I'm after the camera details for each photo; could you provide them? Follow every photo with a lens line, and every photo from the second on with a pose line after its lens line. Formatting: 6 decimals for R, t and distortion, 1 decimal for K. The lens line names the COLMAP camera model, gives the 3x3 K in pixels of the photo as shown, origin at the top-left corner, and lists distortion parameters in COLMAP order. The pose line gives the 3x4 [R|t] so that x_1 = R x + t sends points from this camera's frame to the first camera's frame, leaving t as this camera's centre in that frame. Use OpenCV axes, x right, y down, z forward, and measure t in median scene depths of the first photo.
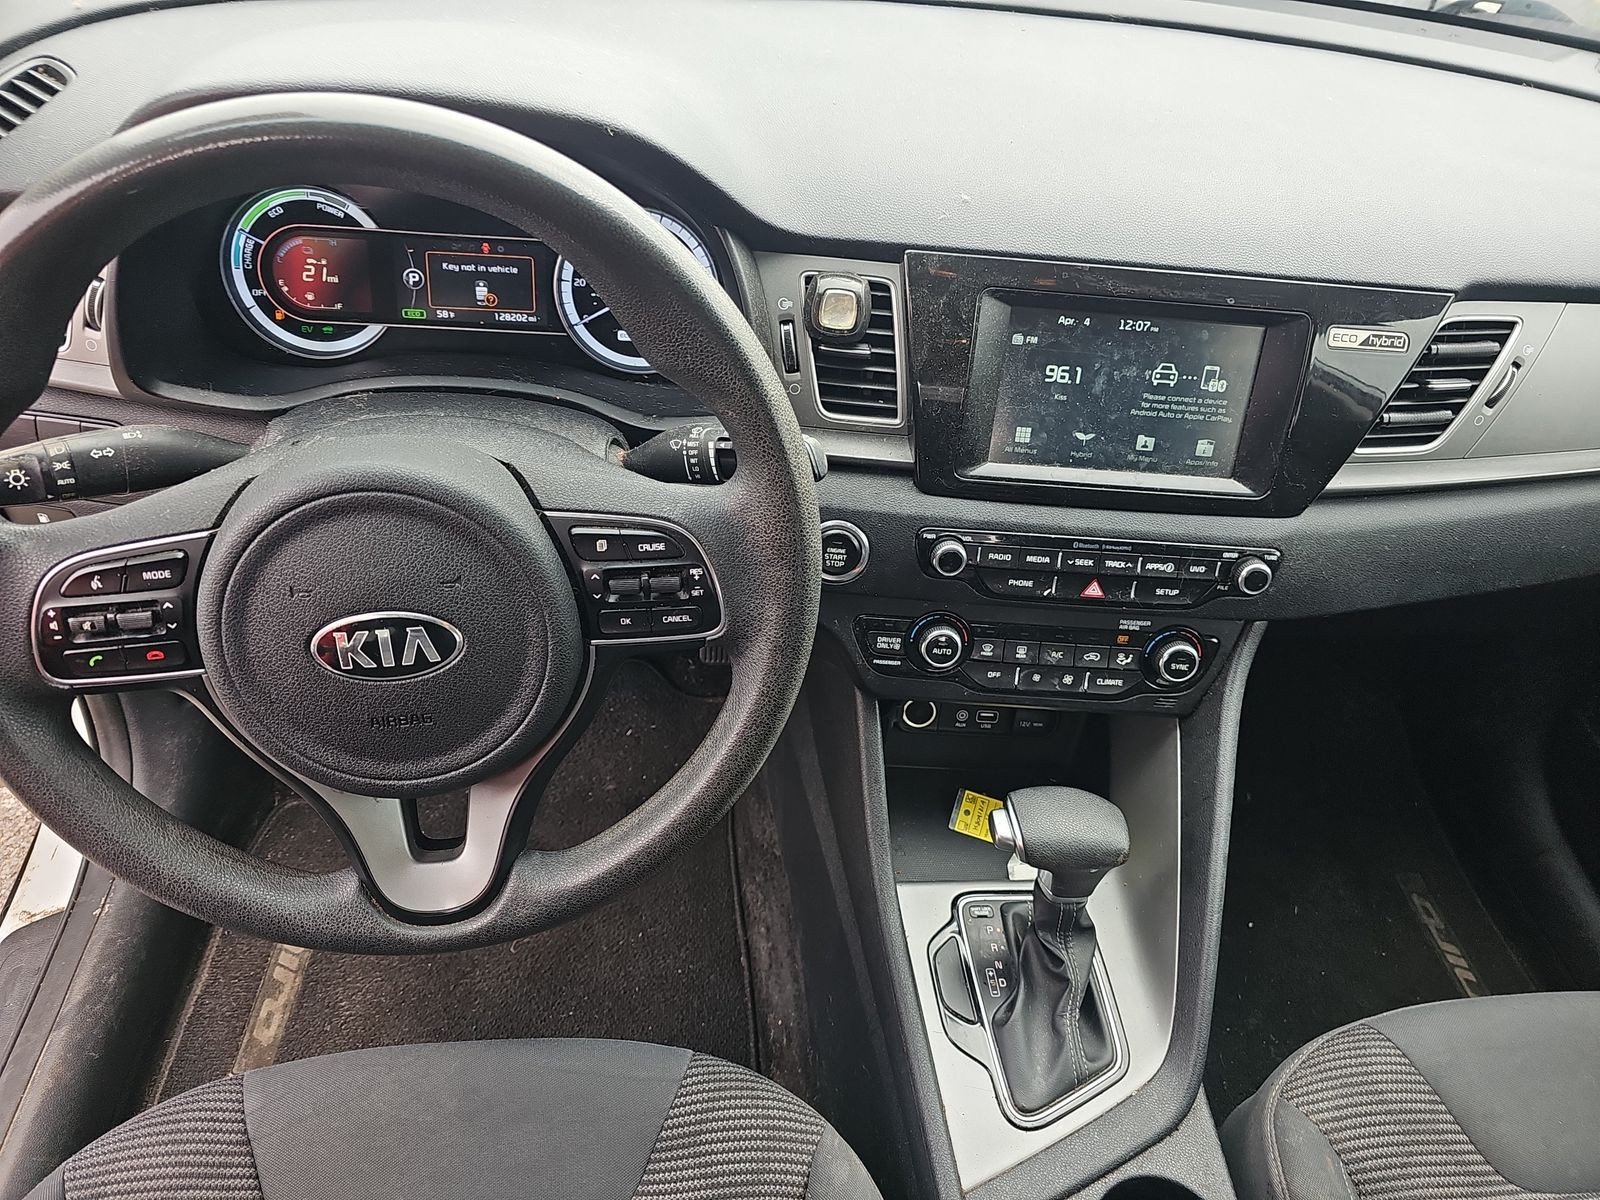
lens RADIAL K [[1072.8, 0, 800.0], [0, 1072.8, 600.0], [0, 0, 1]] dist [0.027447, -0.042558]
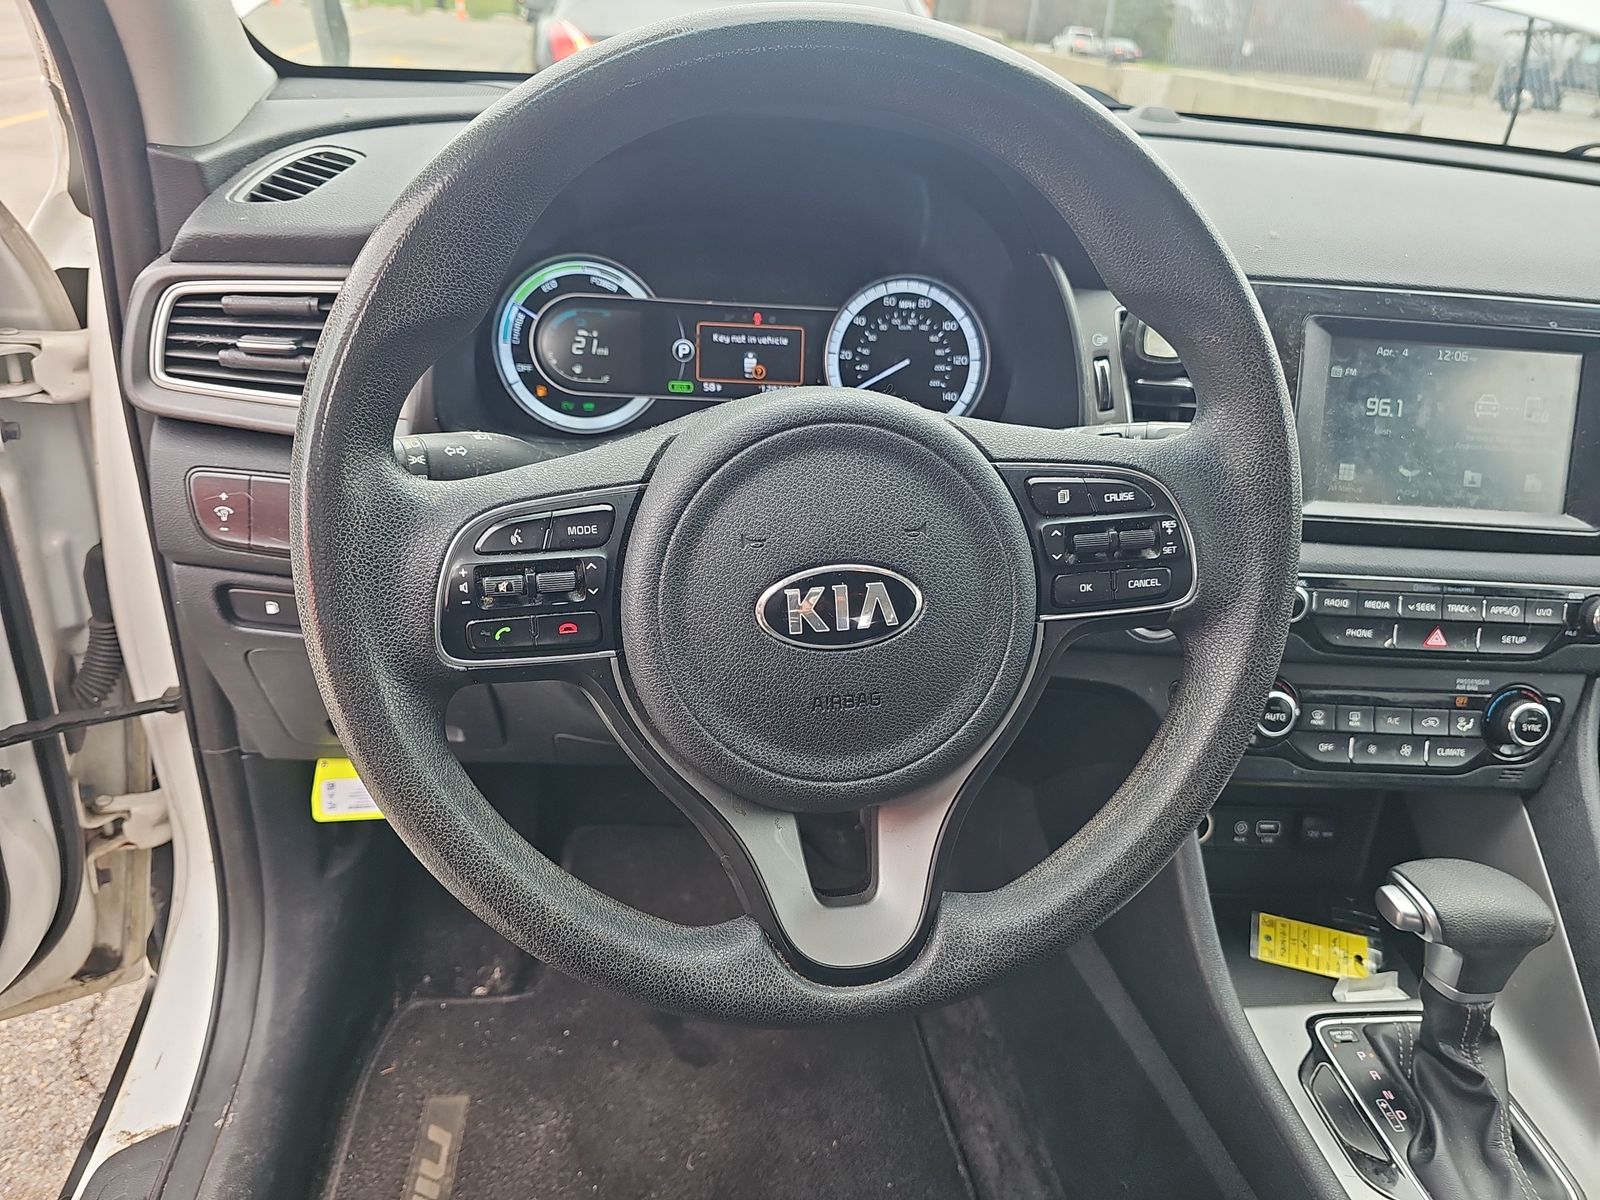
lens RADIAL K [[1084.4, 0, 800.0], [0, 1084.4, 600.0], [0, 0, 1]] dist [0.029783, -0.045740]
pose [[0.999226, -0.034362, 0.019161, -0.284639], [0.037949, 0.970274, -0.239015, 0.159963], [-0.010378, 0.239557, 0.970827, 0.104518]]
